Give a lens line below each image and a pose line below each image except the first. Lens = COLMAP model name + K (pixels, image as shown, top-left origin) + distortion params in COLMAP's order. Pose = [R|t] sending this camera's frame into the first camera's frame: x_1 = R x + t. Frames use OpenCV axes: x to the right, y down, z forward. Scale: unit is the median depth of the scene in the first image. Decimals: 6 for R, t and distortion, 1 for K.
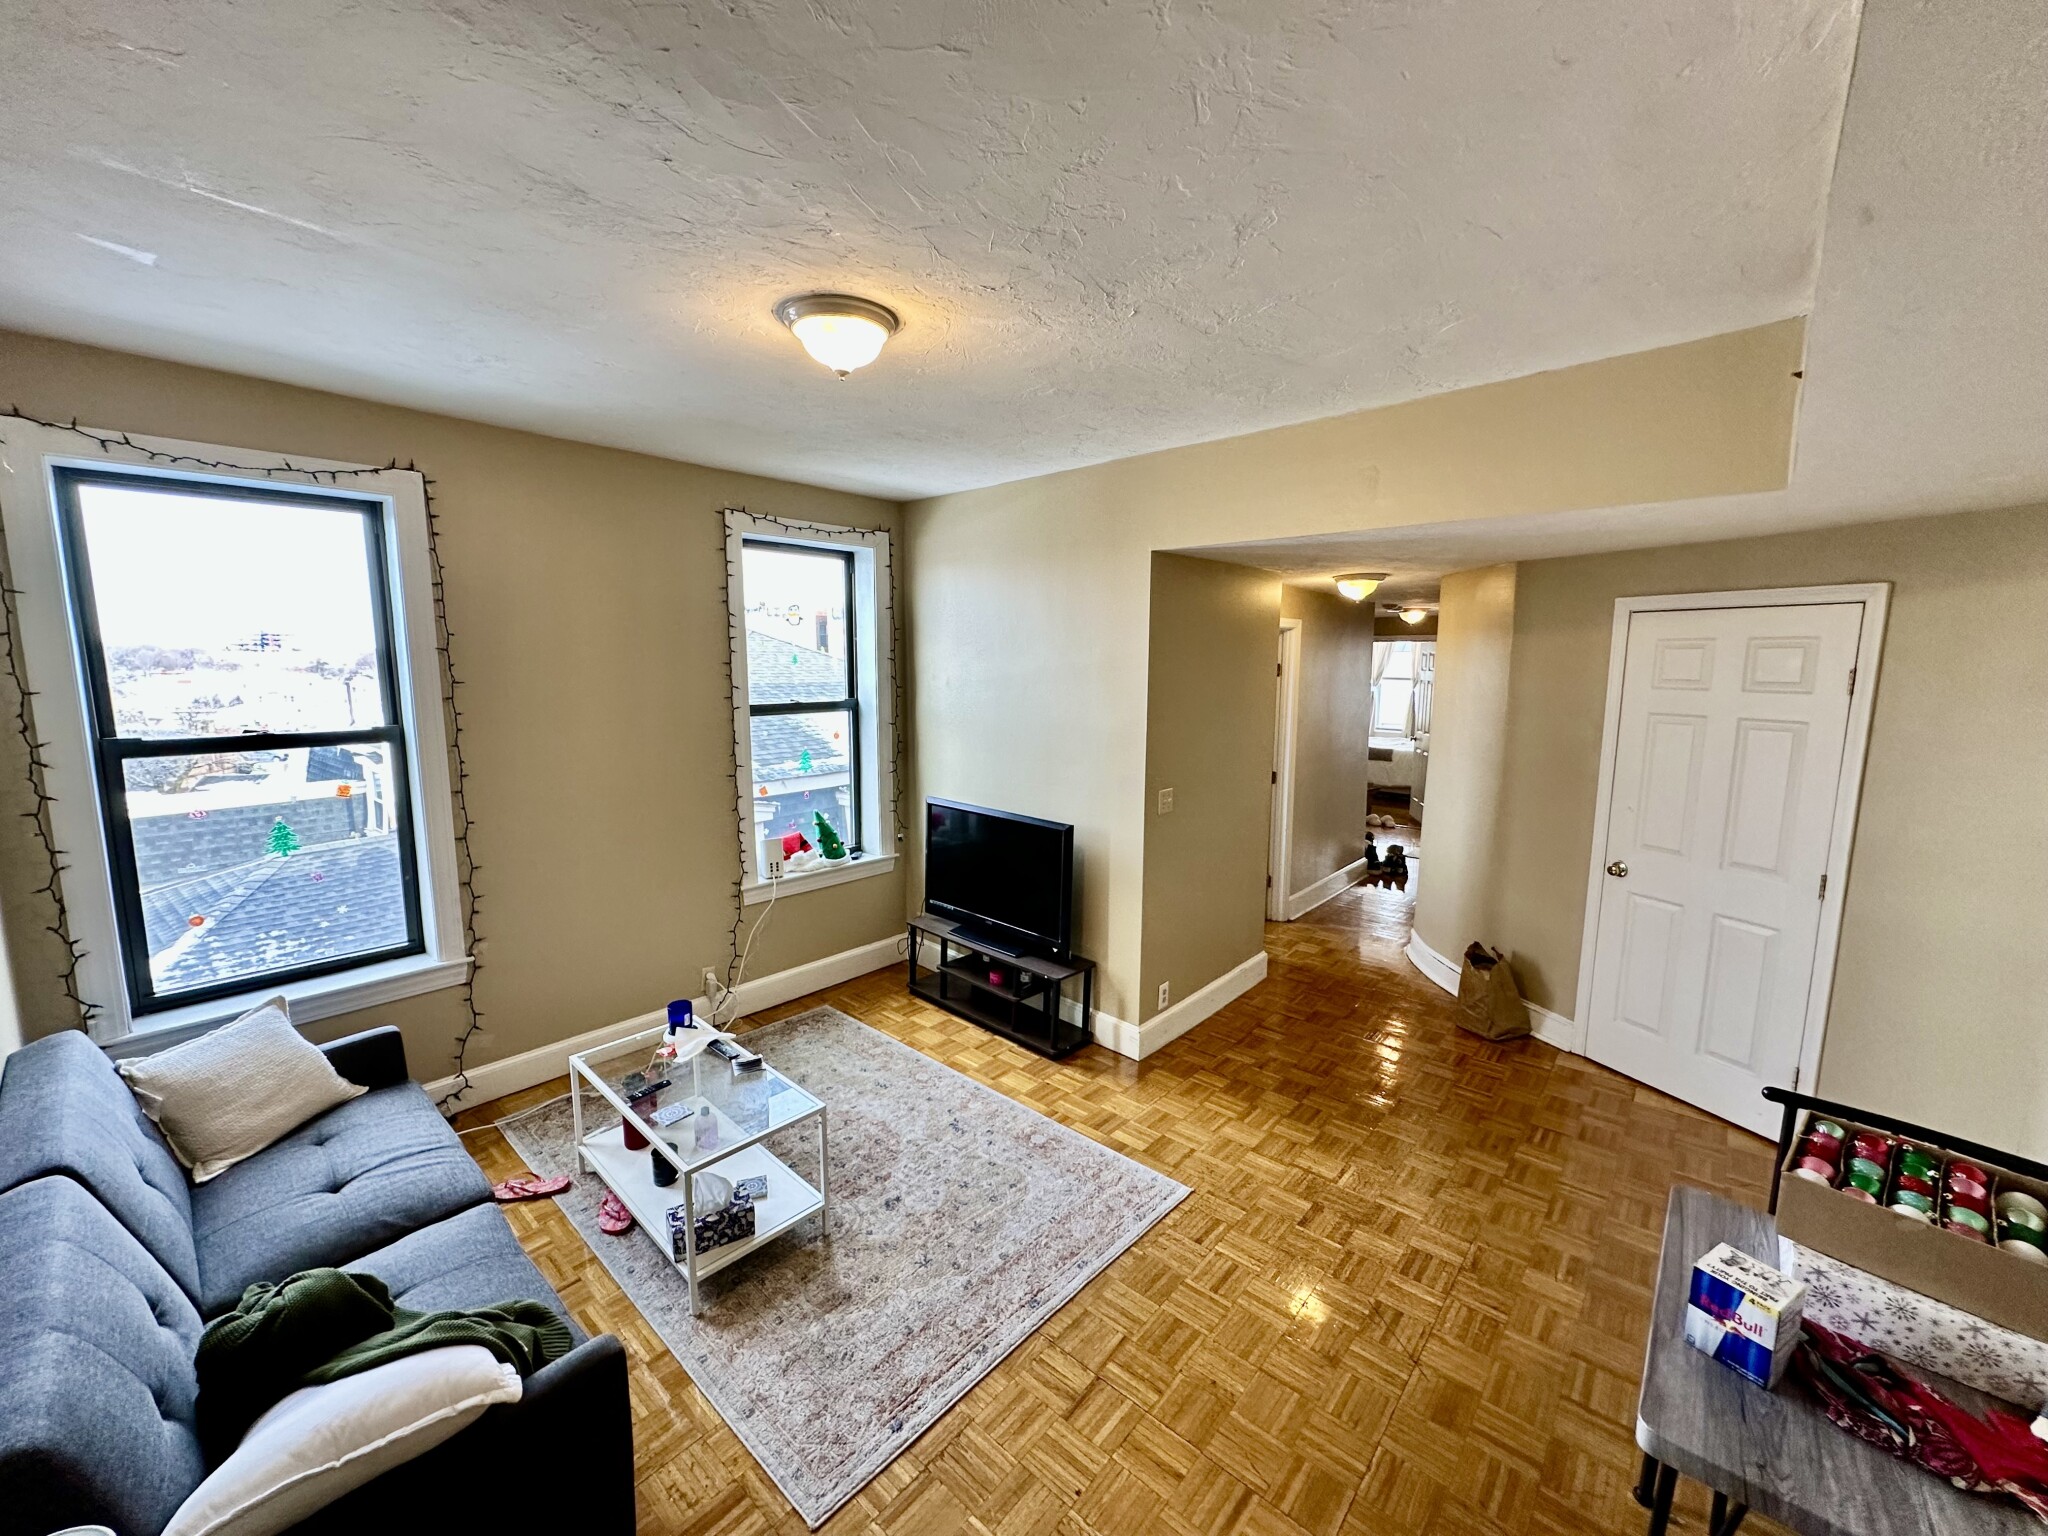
lens RADIAL K [[810.0, 0, 1022.8], [0, 810.0, 766.9], [0, 0, 1]] dist [-0.003977, 0.001099]
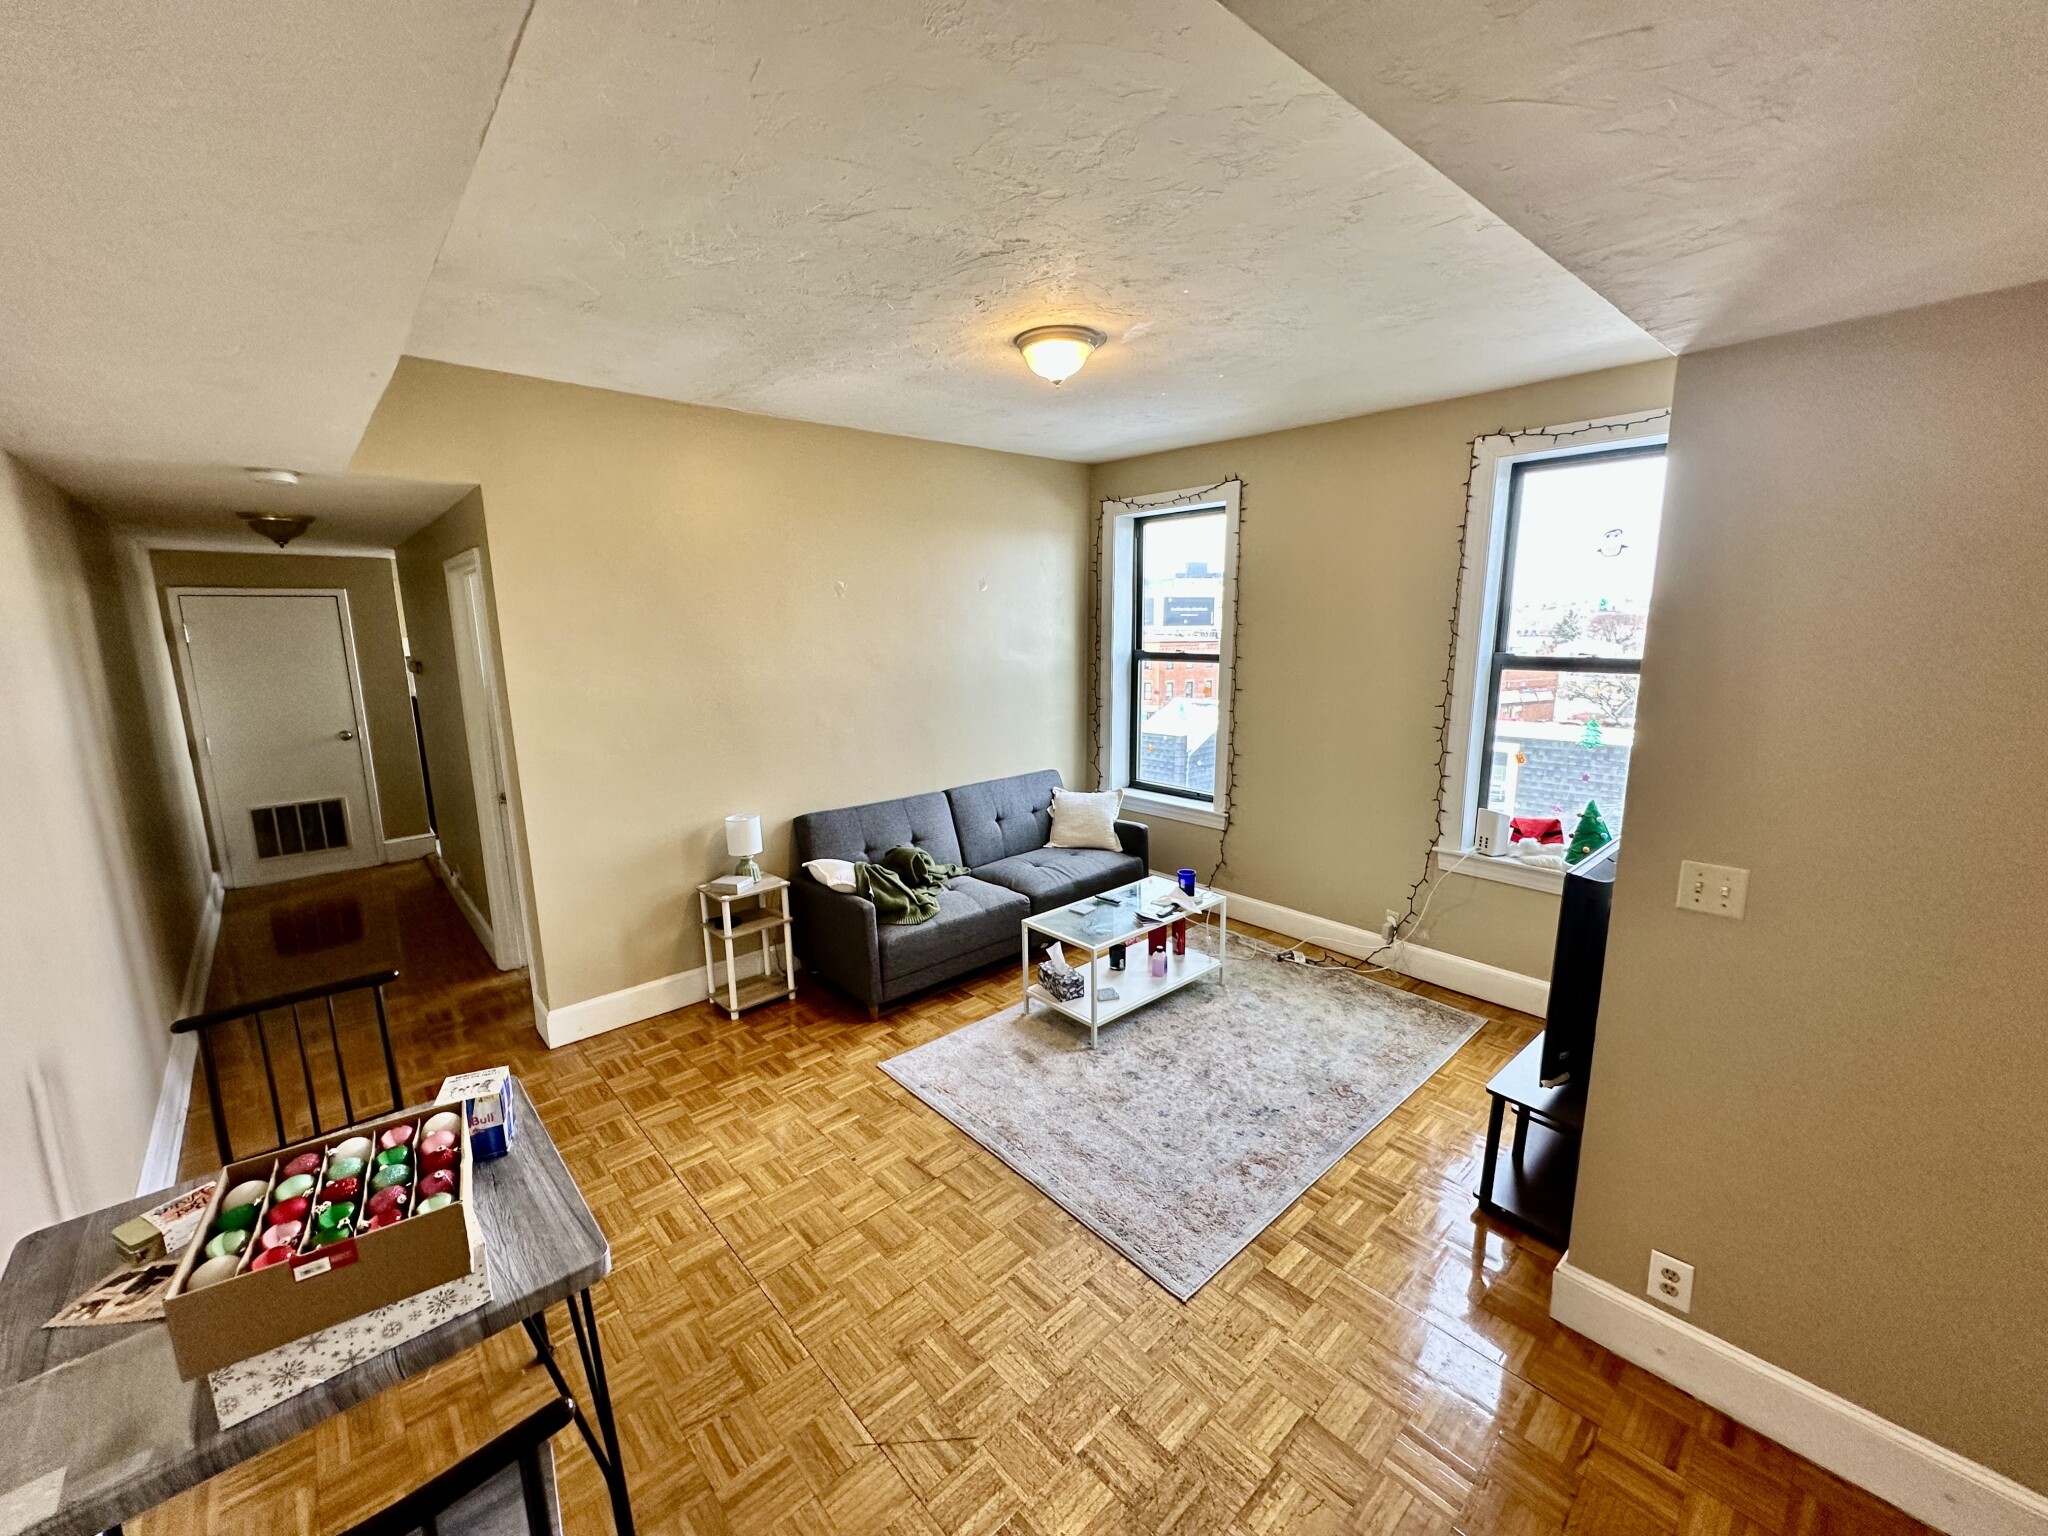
lens RADIAL K [[810.0, 0, 1022.8], [0, 810.0, 766.9], [0, 0, 1]] dist [-0.003977, 0.001099]
pose [[-0.104280, 0.173873, -0.979231, 0.987609], [-0.124805, 0.974528, 0.186329, -0.094835], [0.986686, 0.141644, -0.079924, 0.947285]]
